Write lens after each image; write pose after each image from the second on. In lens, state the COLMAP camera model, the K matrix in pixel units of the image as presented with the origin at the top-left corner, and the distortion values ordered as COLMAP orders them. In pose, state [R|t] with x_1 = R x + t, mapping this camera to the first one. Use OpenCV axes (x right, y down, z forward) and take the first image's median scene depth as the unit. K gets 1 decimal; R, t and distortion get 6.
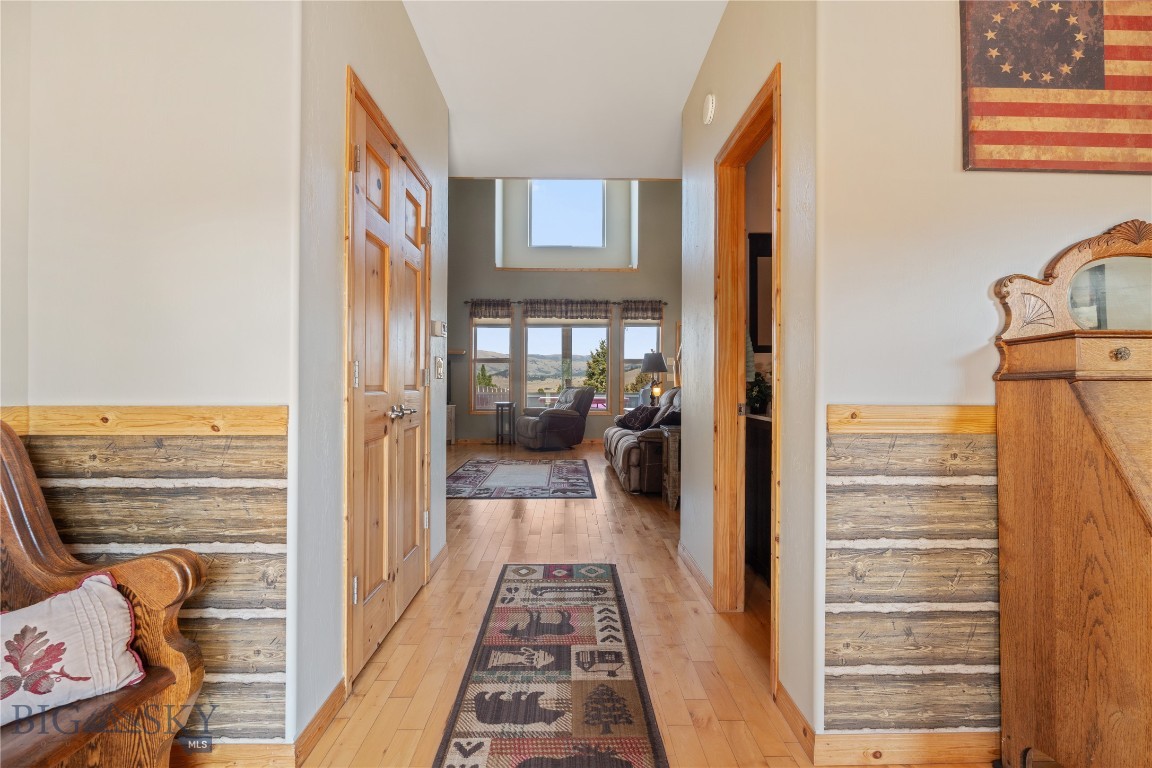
lens RADIAL K [[518.1, 0, 577.8], [0, 518.1, 378.8], [0, 0, 1]] dist [-0.005913, 0.000413]
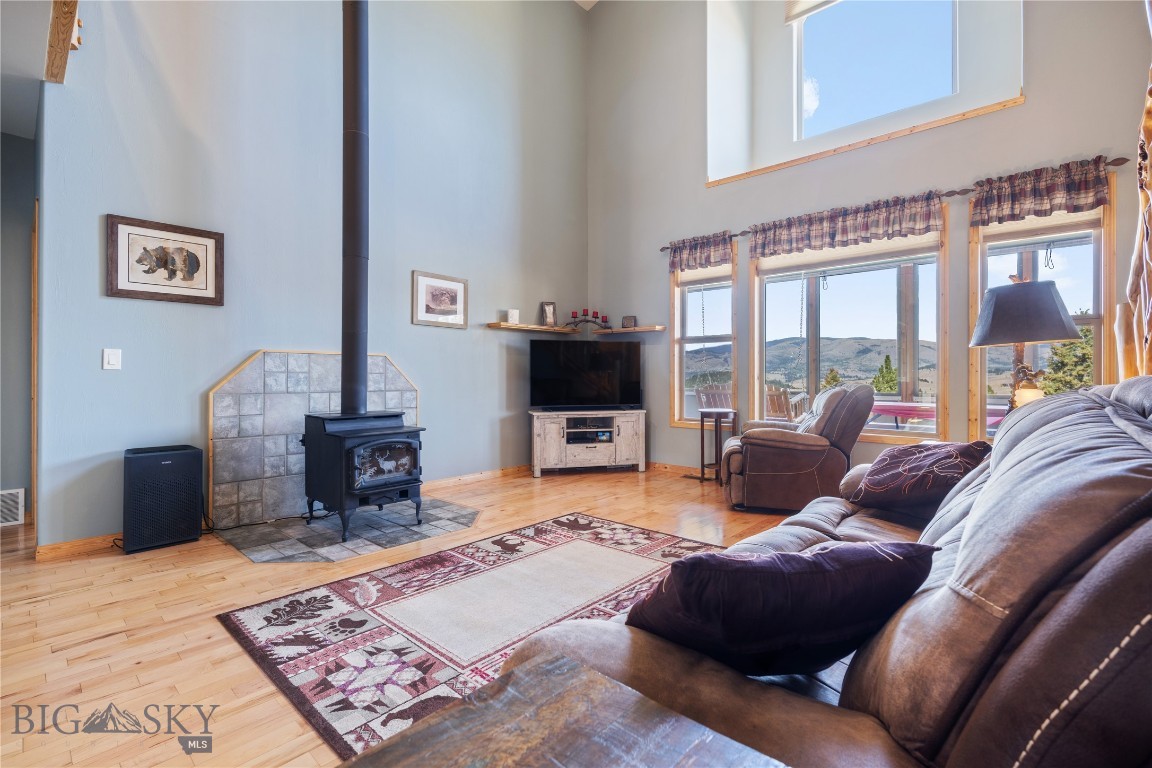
lens RADIAL K [[518.1, 0, 575.5], [0, 518.1, 382.3], [0, 0, 1]] dist [-0.005913, 0.000413]
pose [[0.725294, 0.004563, -0.688424, 0.142505], [0.007005, 0.999877, 0.014009, 0.005071], [0.688403, -0.014983, 0.725173, 0.466586]]
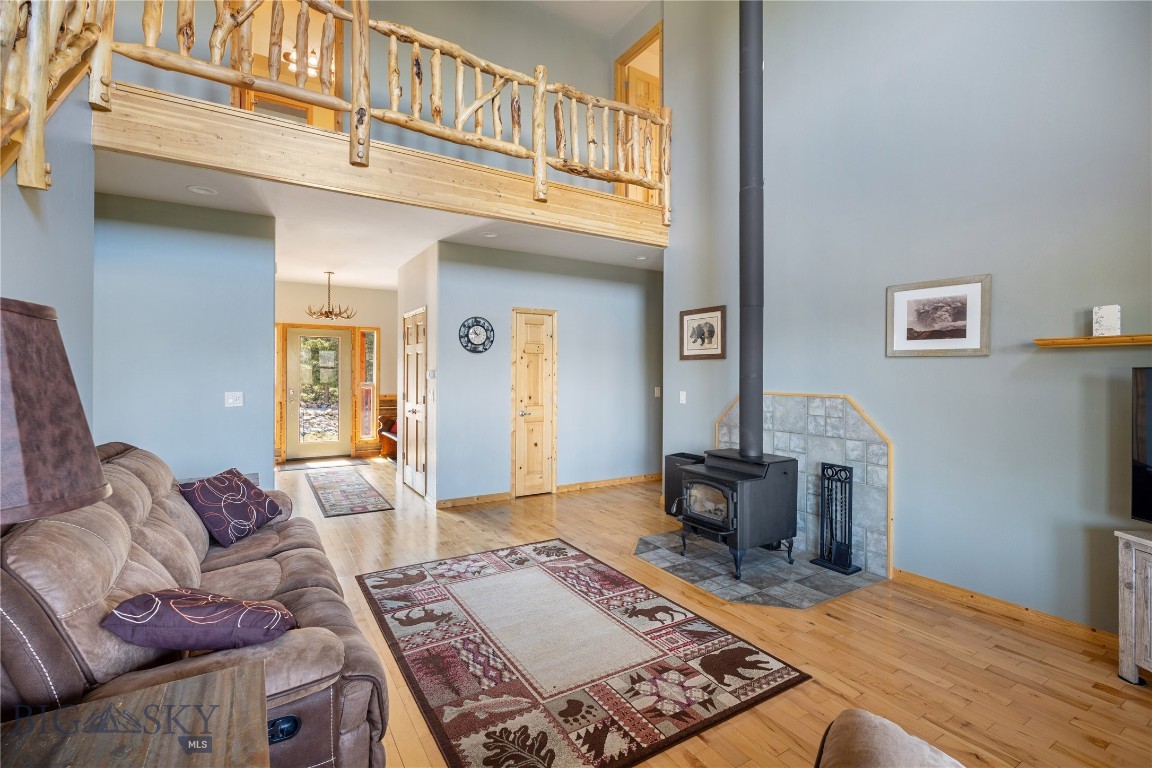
lens RADIAL K [[518.1, 0, 564.7], [0, 518.1, 371.7], [0, 0, 1]] dist [-0.005913, 0.000413]
pose [[-0.869803, -0.010938, -0.493278, 0.078646], [-0.005676, 0.999910, -0.012163, -0.029934], [0.493367, -0.007780, -0.869787, 0.962712]]
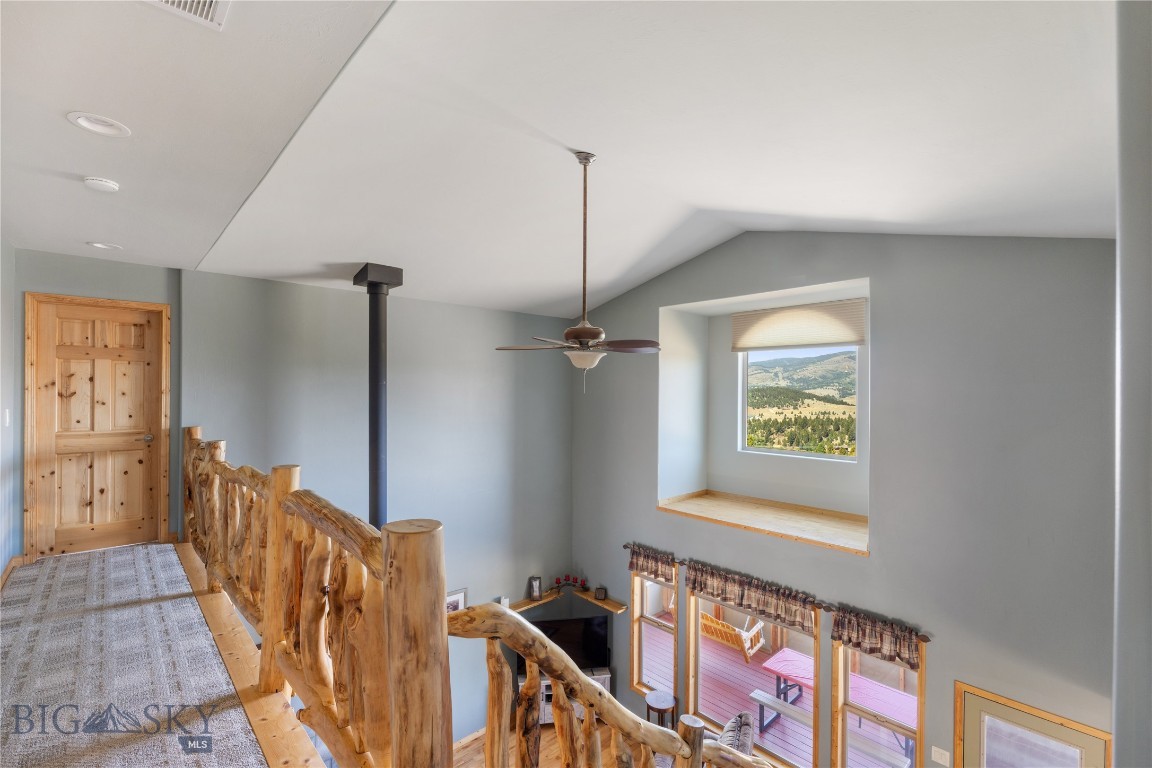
lens RADIAL K [[518.1, 0, 579.7], [0, 518.1, 386.2], [0, 0, 1]] dist [-0.005913, 0.000413]
pose [[0.665642, 0.004567, -0.746257, 0.322325], [-0.002836, 0.999990, 0.003590, -0.392976], [0.746266, -0.000273, 0.665648, 0.426745]]
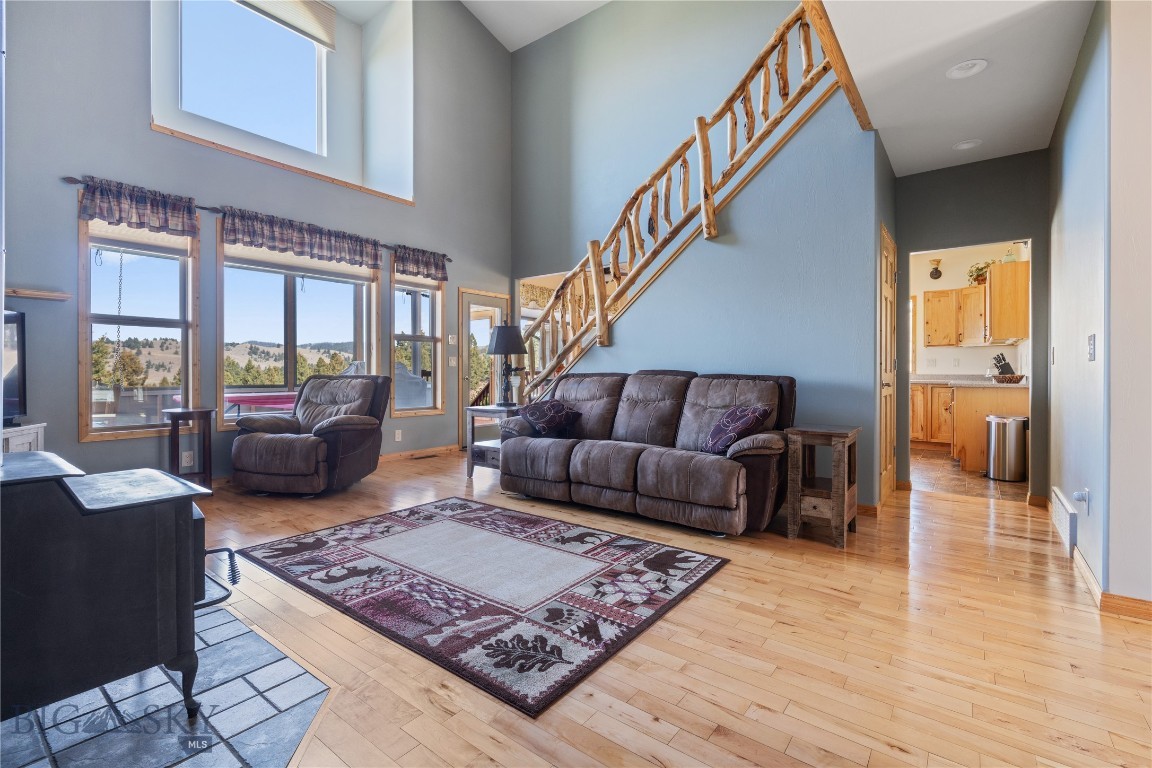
lens RADIAL K [[518.1, 0, 581.4], [0, 518.1, 374.2], [0, 0, 1]] dist [-0.005913, 0.000413]
pose [[0.619088, -0.010089, 0.785257, -0.289922], [-0.003077, 0.999879, 0.015272, 0.003715], [-0.785316, -0.011871, 0.618981, 0.407705]]
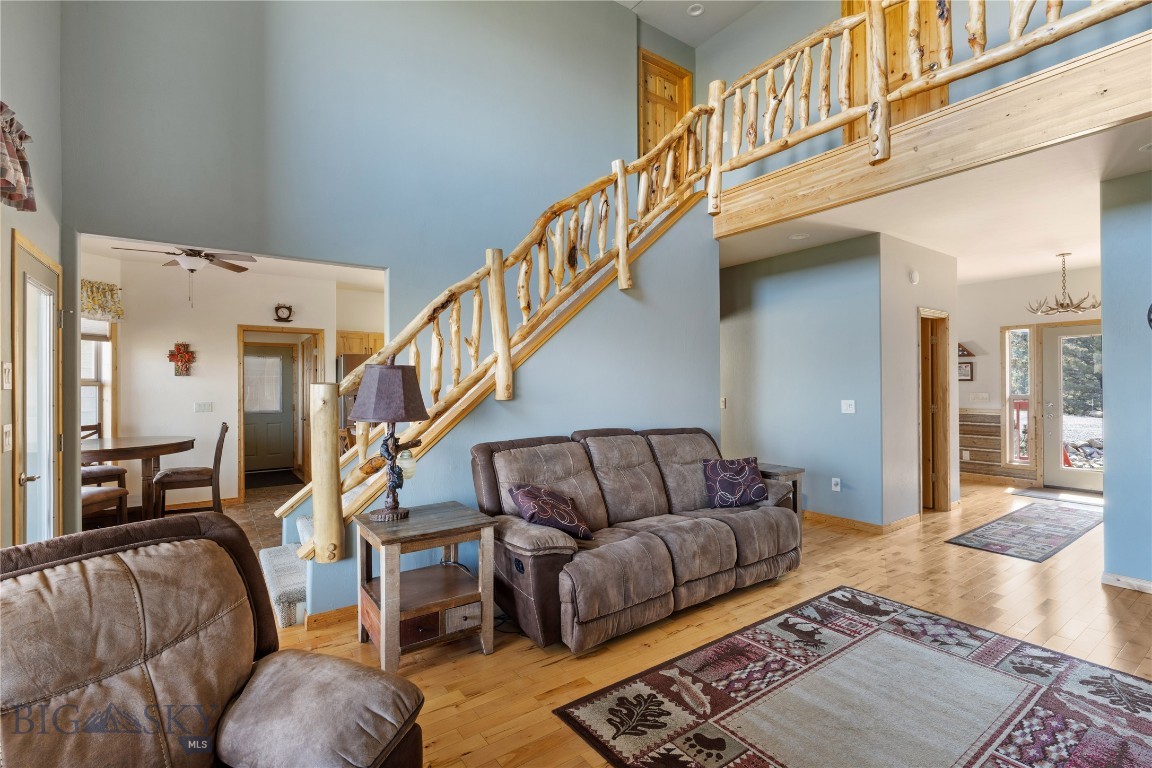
lens RADIAL K [[518.1, 0, 583.2], [0, 518.1, 387.6], [0, 0, 1]] dist [-0.005913, 0.000413]
pose [[-0.560776, -0.004723, 0.827954, -0.198466], [-0.001793, 0.999988, 0.004490, -0.030588], [-0.827966, 0.001034, -0.560778, 0.924474]]
